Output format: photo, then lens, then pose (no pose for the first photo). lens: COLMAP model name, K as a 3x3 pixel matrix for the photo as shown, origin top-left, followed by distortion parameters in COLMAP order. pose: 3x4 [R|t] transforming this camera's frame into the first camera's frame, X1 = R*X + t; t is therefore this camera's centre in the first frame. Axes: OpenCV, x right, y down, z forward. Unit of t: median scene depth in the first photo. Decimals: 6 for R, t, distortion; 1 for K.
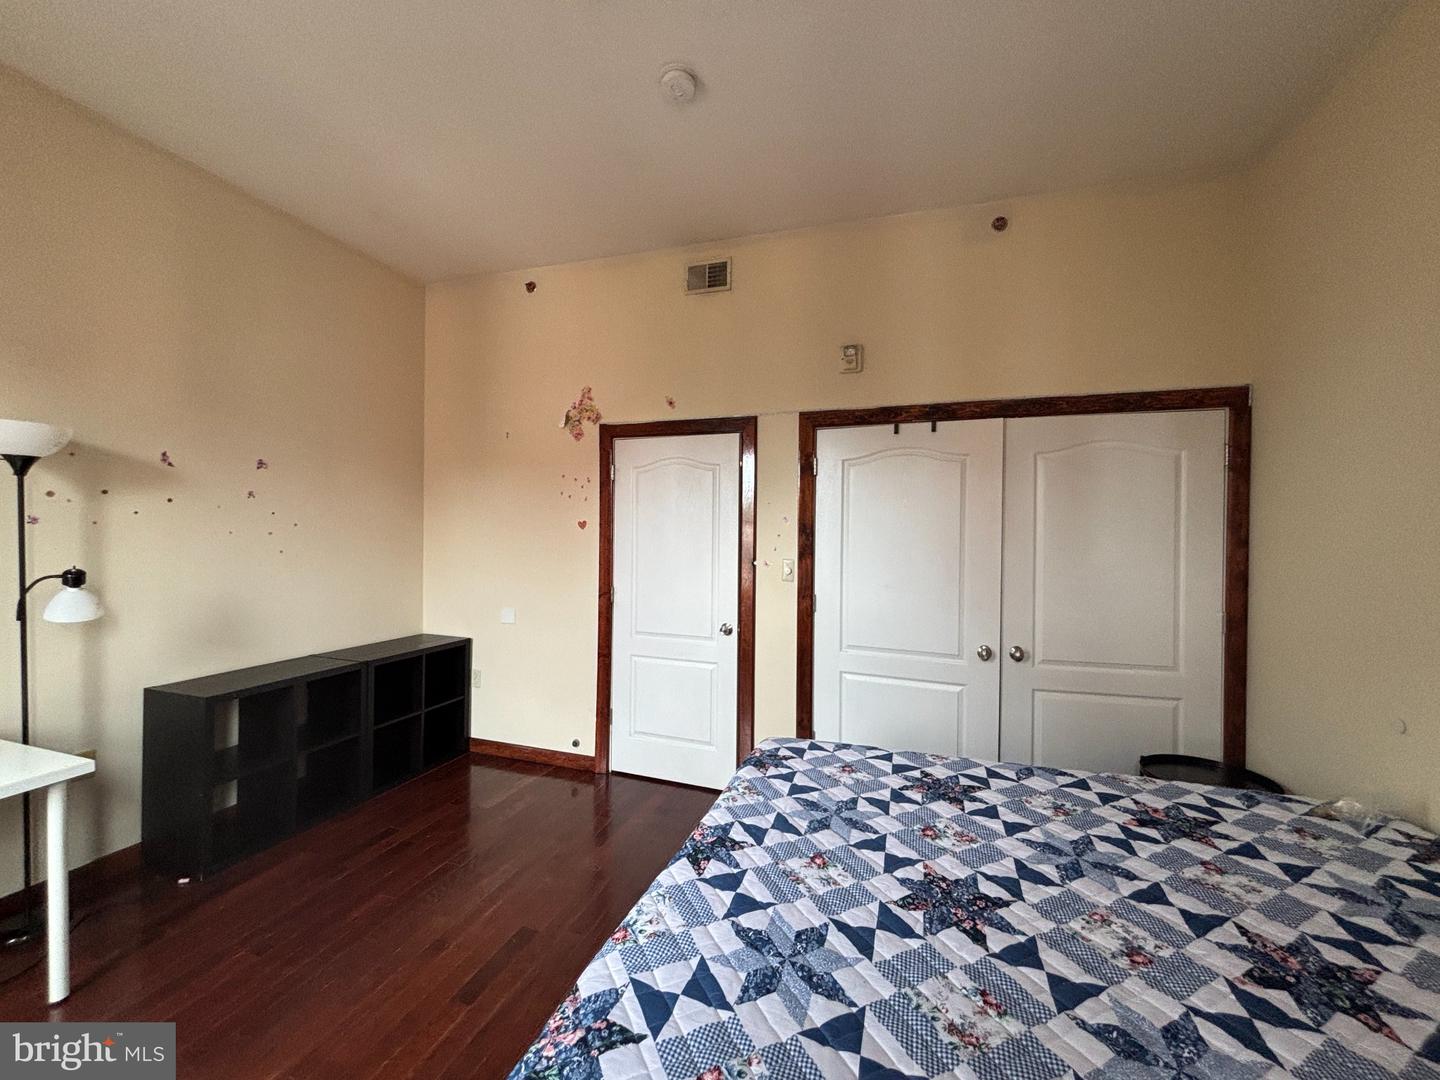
lens RADIAL K [[576.8, 0, 722.1], [0, 576.8, 538.9], [0, 0, 1]] dist [0.010326, -0.006529]
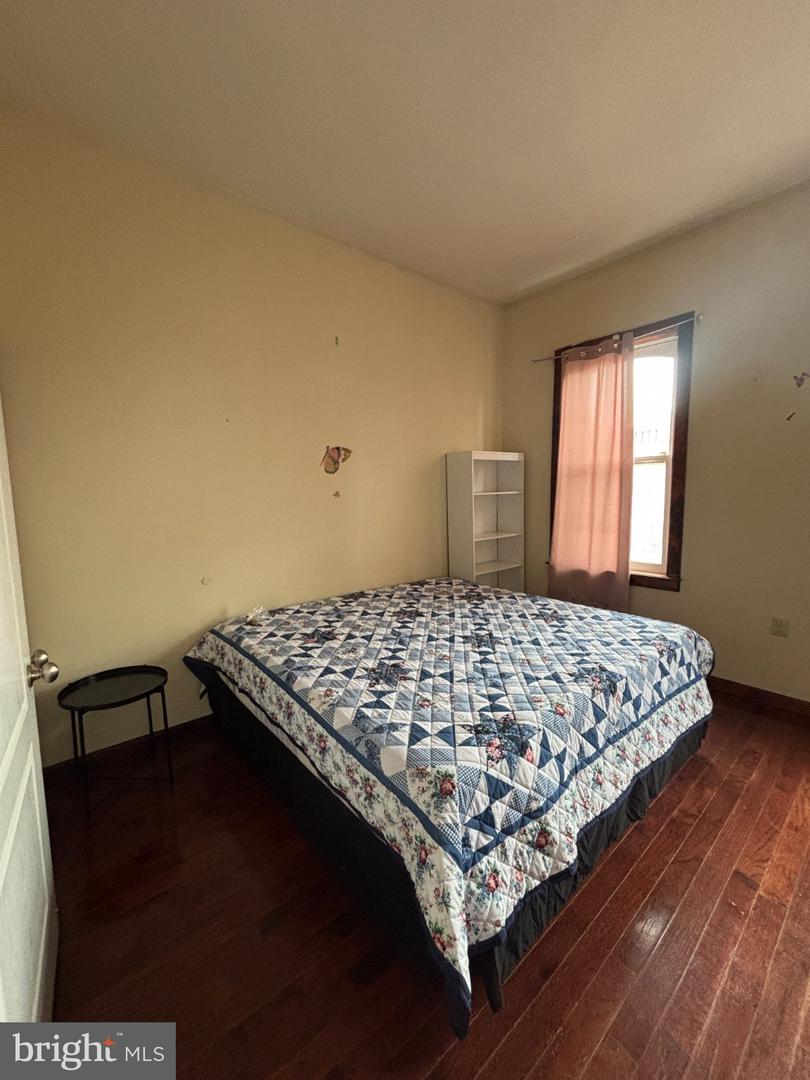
lens RADIAL K [[434.7, 0, 406.2], [0, 434.7, 544.0], [0, 0, 1]] dist [-0.004349, -0.000198]
pose [[-0.850709, -0.061894, 0.521980, -0.116859], [0.007300, 0.991556, 0.129471, 0.009224], [-0.525586, 0.113953, -0.843074, 1.328988]]
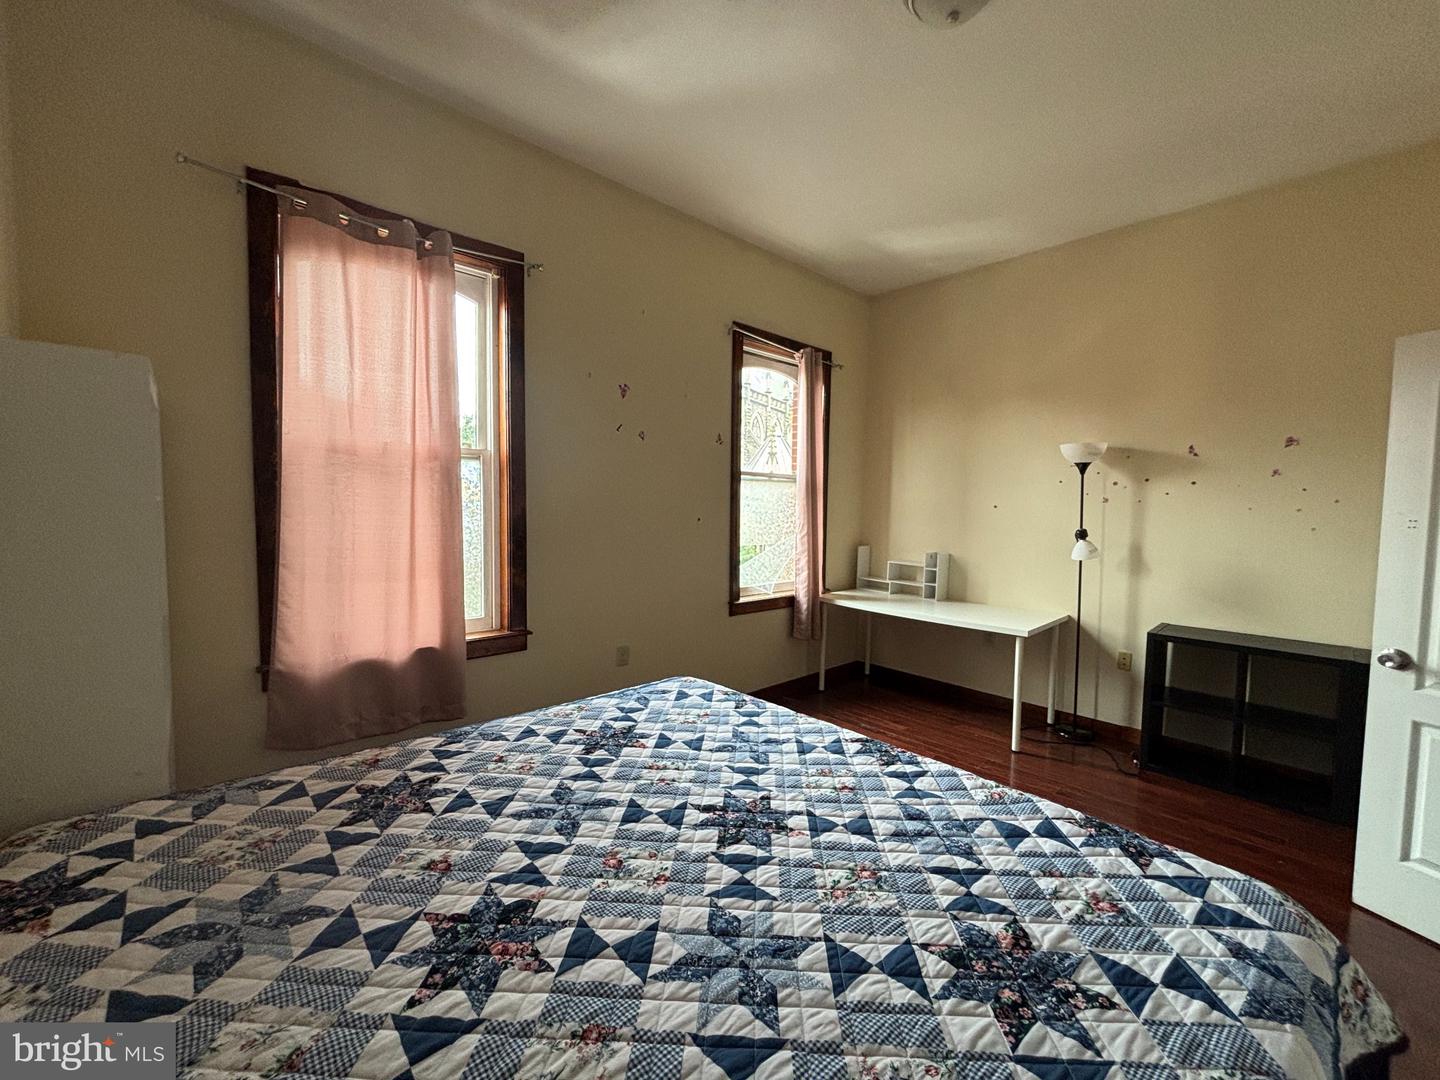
lens RADIAL K [[576.3, 0, 719.6], [0, 576.3, 537.4], [0, 0, 1]] dist [-0.001742, -0.000136]
pose [[-0.482029, 0.030829, -0.875613, 0.700623], [-0.029527, 0.998241, 0.051401, 0.020233], [0.875658, 0.050631, -0.480271, 0.746820]]
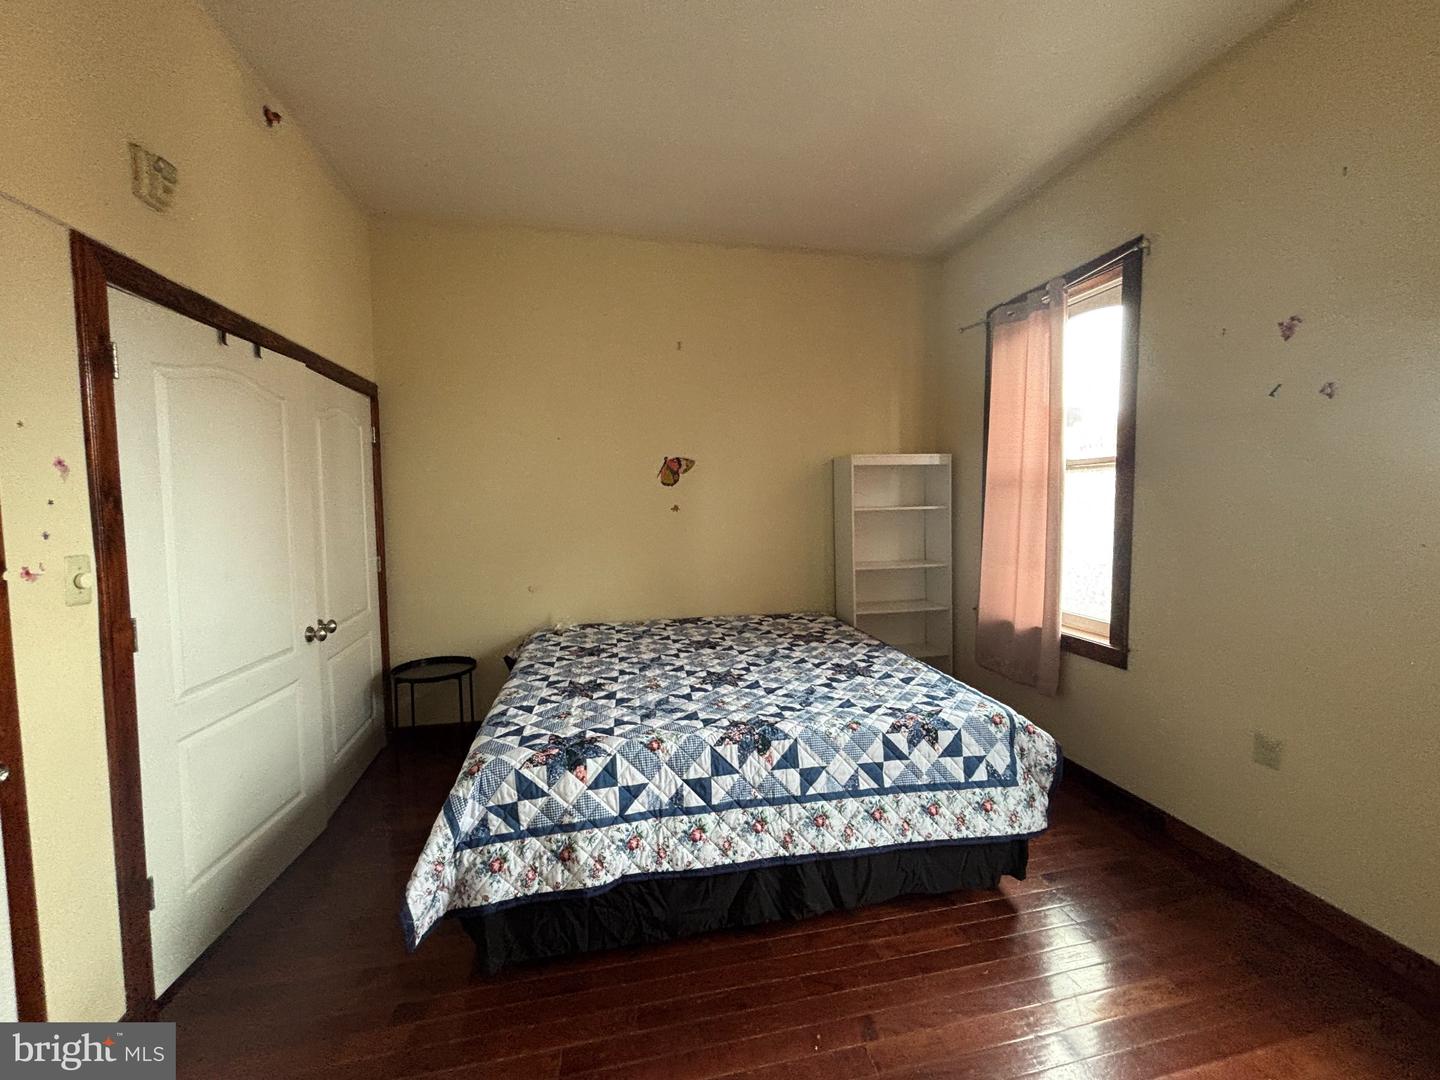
lens RADIAL K [[576.3, 0, 719.6], [0, 576.3, 537.4], [0, 0, 1]] dist [-0.001742, -0.000136]
pose [[-0.499782, -0.064089, 0.863777, -0.676669], [0.006414, 0.996958, 0.077682, -0.013061], [-0.866127, 0.044365, -0.497851, 1.024901]]
